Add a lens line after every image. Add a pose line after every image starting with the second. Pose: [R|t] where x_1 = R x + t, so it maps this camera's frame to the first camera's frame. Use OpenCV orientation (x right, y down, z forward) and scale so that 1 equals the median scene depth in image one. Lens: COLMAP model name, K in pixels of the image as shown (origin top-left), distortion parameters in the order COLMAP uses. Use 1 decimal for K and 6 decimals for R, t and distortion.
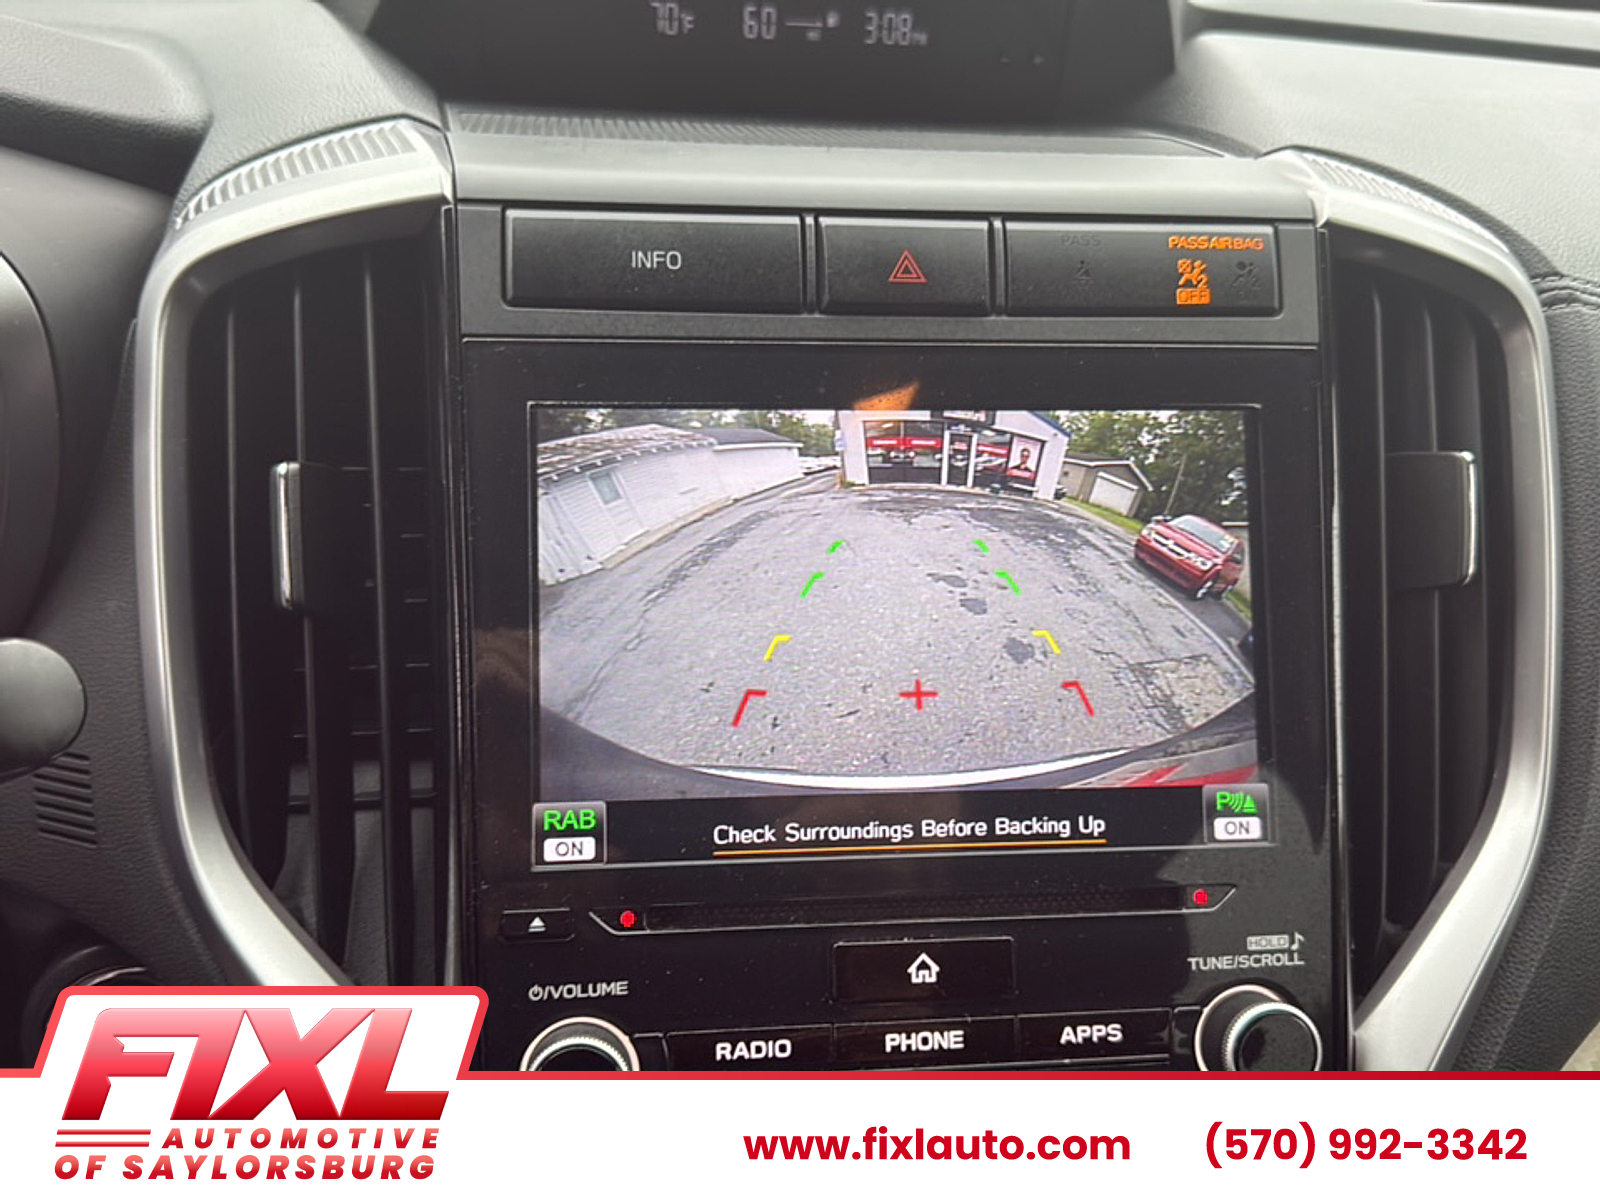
lens RADIAL K [[1487.6, 0, 800.0], [0, 1487.6, 600.0], [0, 0, 1]] dist [0.140539, -0.308283]
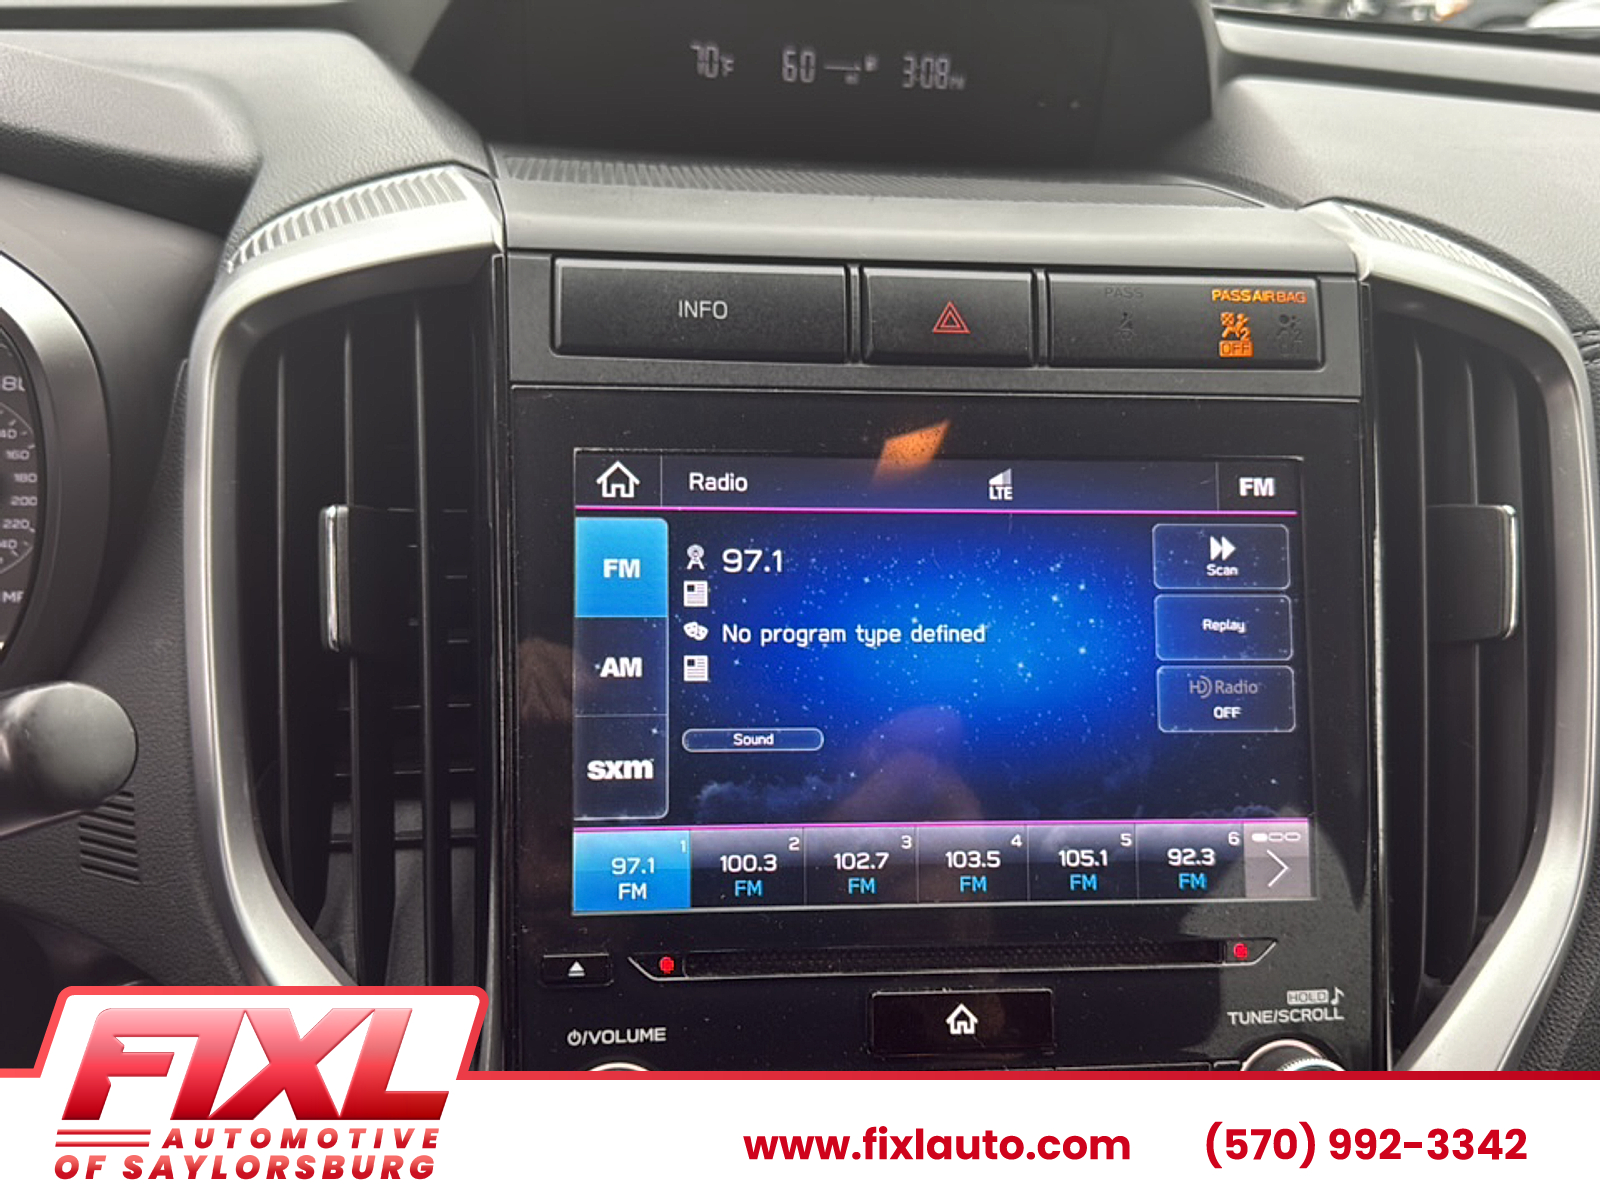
lens RADIAL K [[1487.6, 0, 800.0], [0, 1487.6, 600.0], [0, 0, 1]] dist [0.140539, -0.308283]
pose [[0.999853, 0.011251, -0.012903, -0.014594], [-0.011462, 0.999800, -0.016390, -0.014535], [0.012716, 0.016536, 0.999782, -0.004614]]
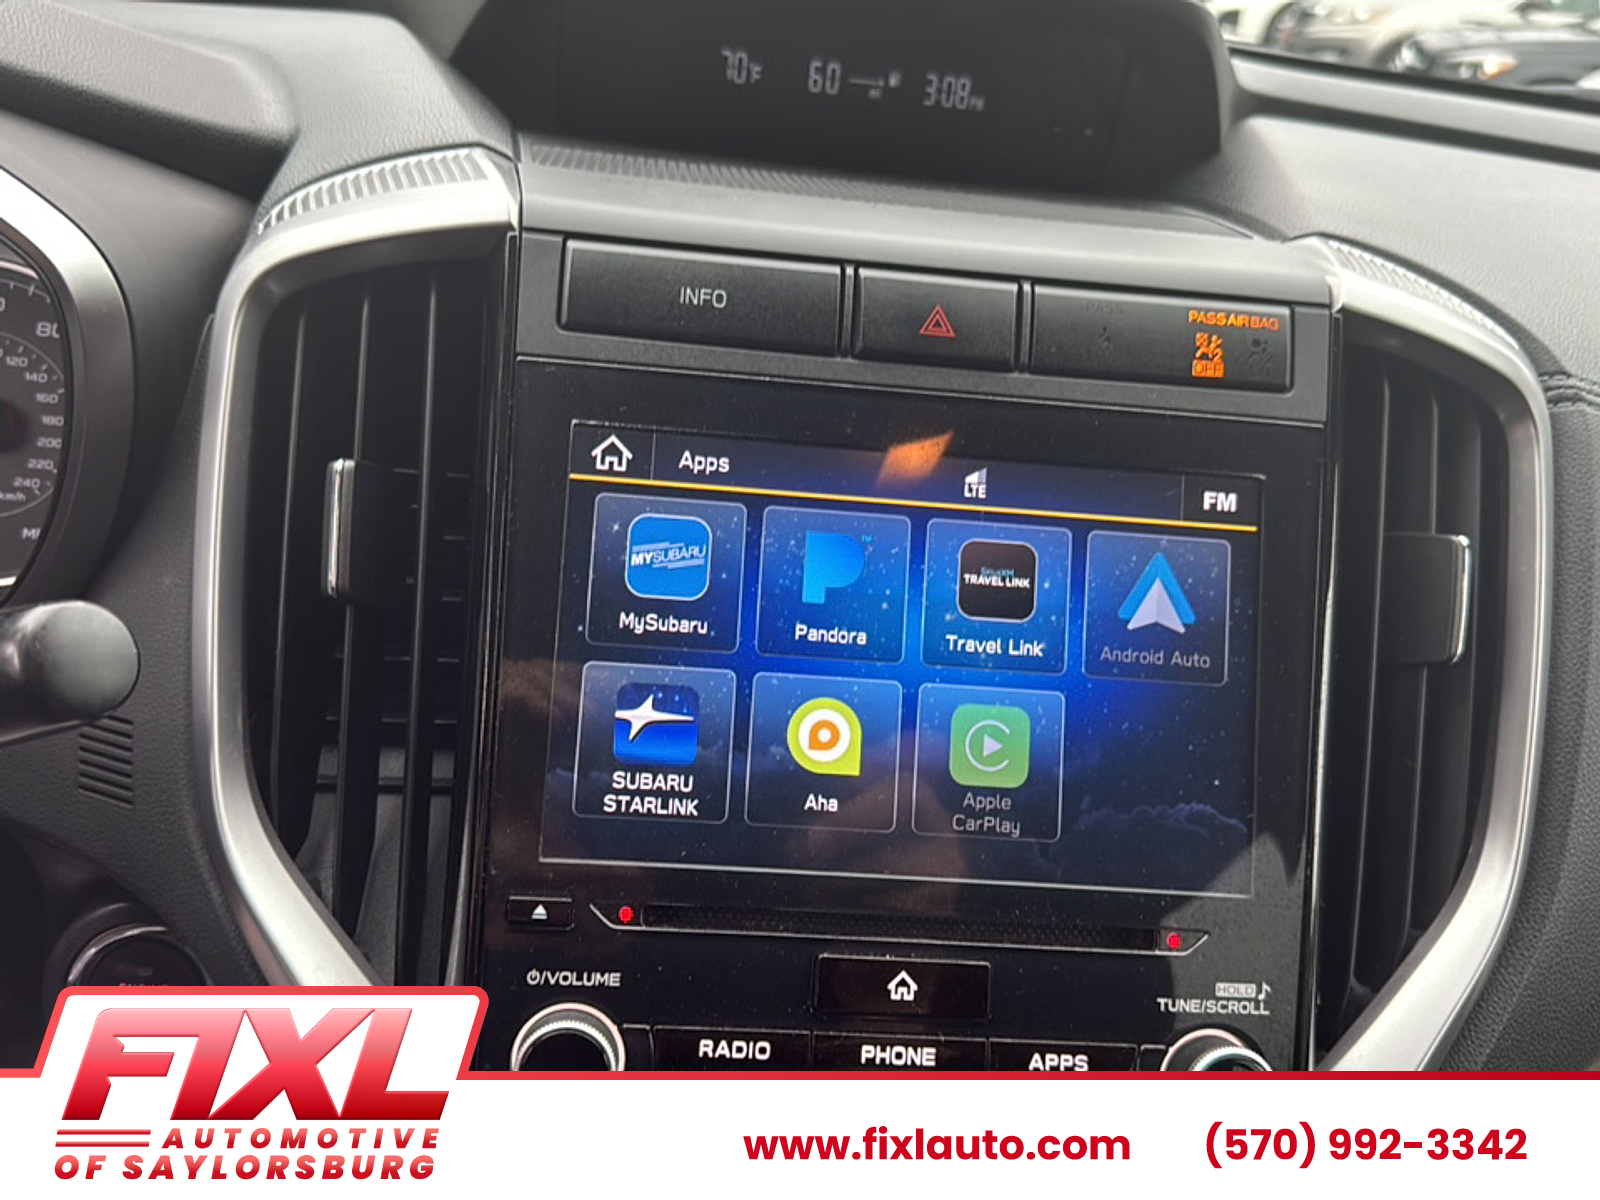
lens RADIAL K [[1487.6, 0, 800.0], [0, 1487.6, 600.0], [0, 0, 1]] dist [0.140539, -0.308283]
pose [[0.996706, 0.078123, -0.021784, 0.012104], [-0.078672, 0.996572, -0.025591, 0.009011], [0.019710, 0.027221, 0.999435, -0.053284]]
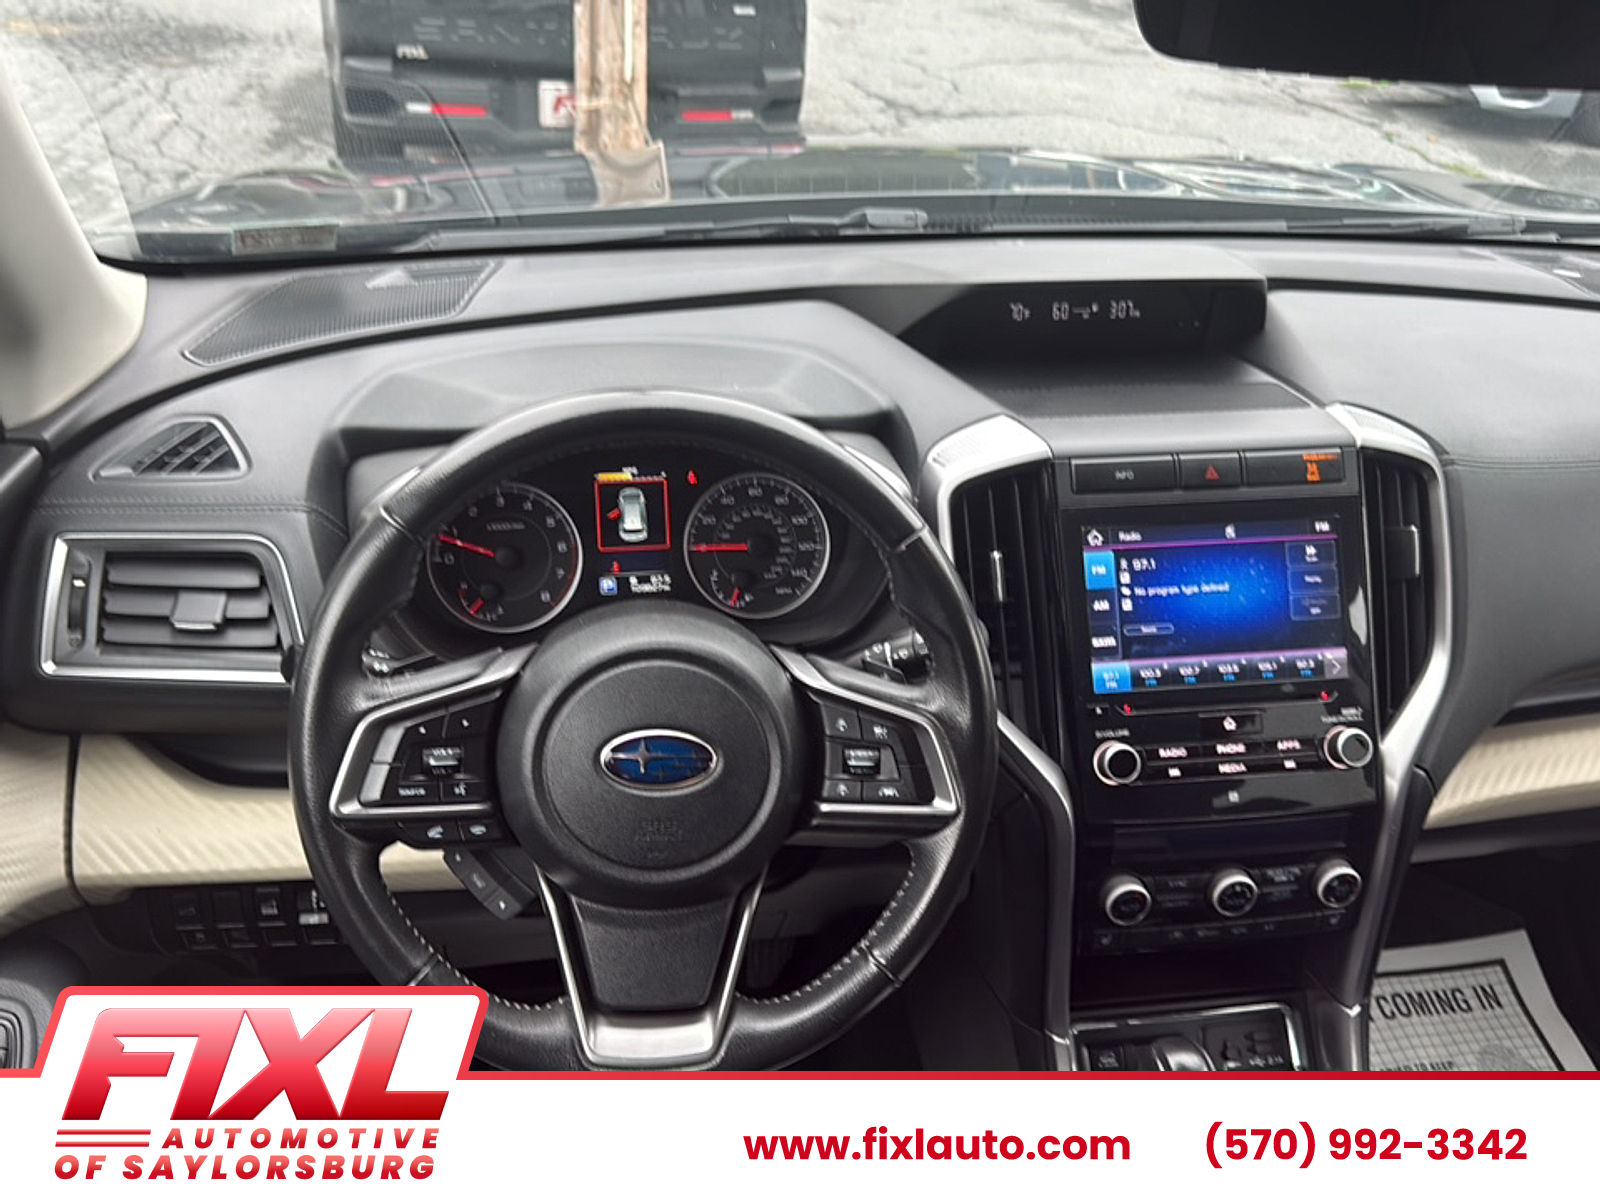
lens RADIAL K [[1439.5, 0, 800.0], [0, 1439.5, 600.0], [0, 0, 1]] dist [0.133140, -0.272193]
pose [[0.998840, -0.039710, 0.027244, -0.748461], [0.039305, 0.999111, 0.015247, -0.056180], [-0.027825, -0.014158, 0.999513, -1.616220]]
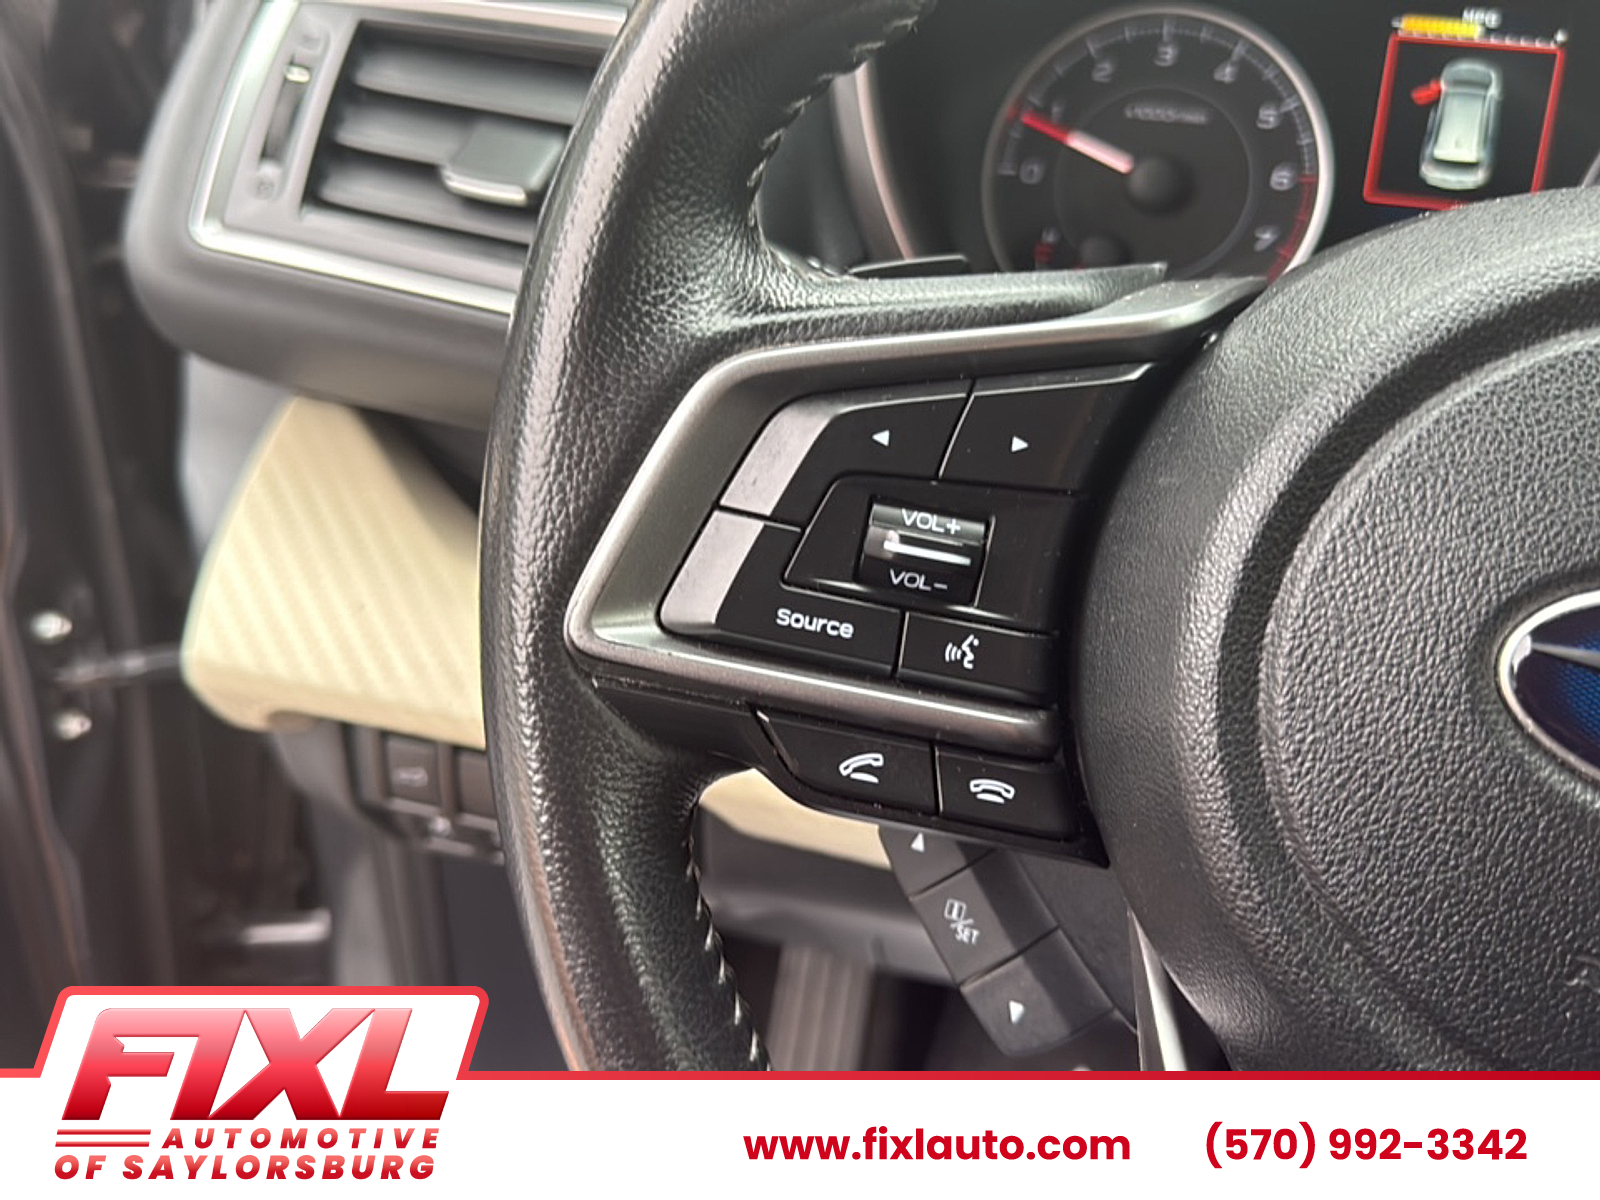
lens RADIAL K [[1487.6, 0, 800.0], [0, 1487.6, 600.0], [0, 0, 1]] dist [0.140539, -0.308283]
pose [[0.936251, 0.163618, -0.310907, -1.053114], [-0.139070, 0.985250, 0.099712, 0.148444], [0.322636, -0.050117, 0.945195, -0.179656]]
